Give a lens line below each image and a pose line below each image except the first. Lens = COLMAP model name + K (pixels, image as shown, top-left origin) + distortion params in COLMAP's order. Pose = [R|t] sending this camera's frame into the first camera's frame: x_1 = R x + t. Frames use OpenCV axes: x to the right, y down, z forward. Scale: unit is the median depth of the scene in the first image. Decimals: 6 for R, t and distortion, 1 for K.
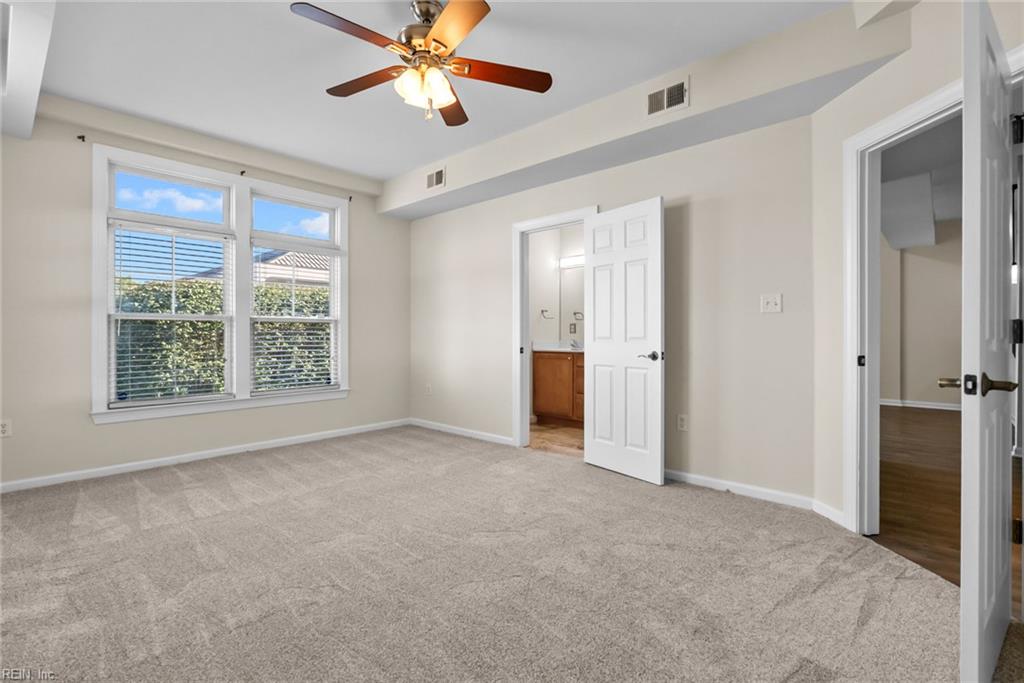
lens RADIAL K [[464.5, 0, 510.7], [0, 464.5, 337.8], [0, 0, 1]] dist [-0.008765, 0.001482]
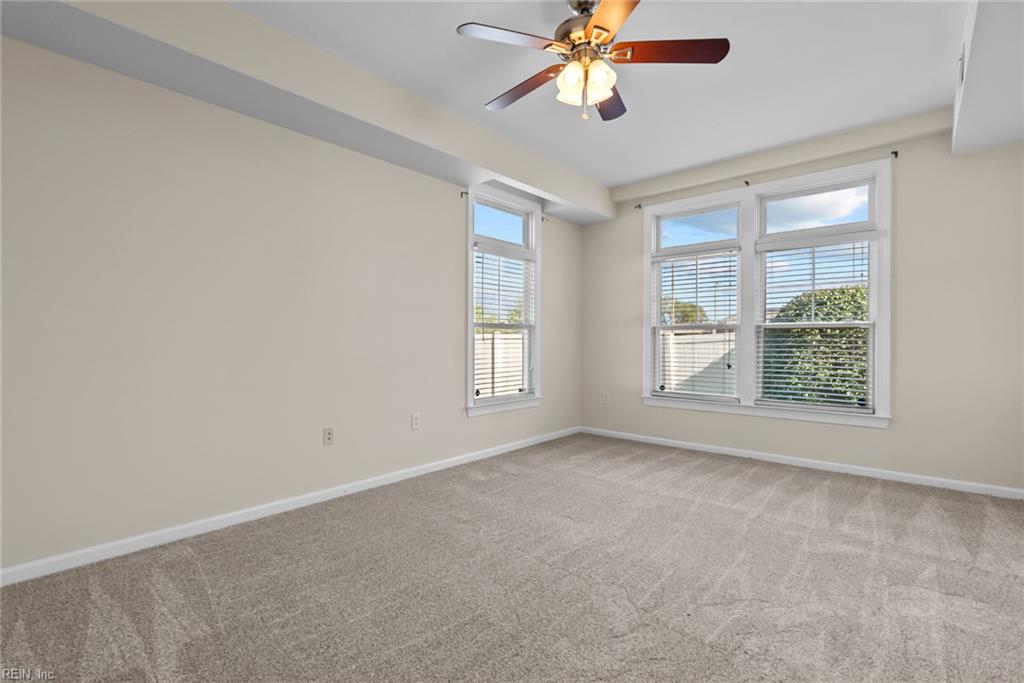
lens RADIAL K [[464.5, 0, 512.8], [0, 464.5, 341.1], [0, 0, 1]] dist [-0.008765, 0.001482]
pose [[0.021652, 0.000950, -0.999765, 0.501048], [-0.009945, 0.999950, 0.000735, -0.005131], [0.999716, 0.009927, 0.021661, 0.544835]]
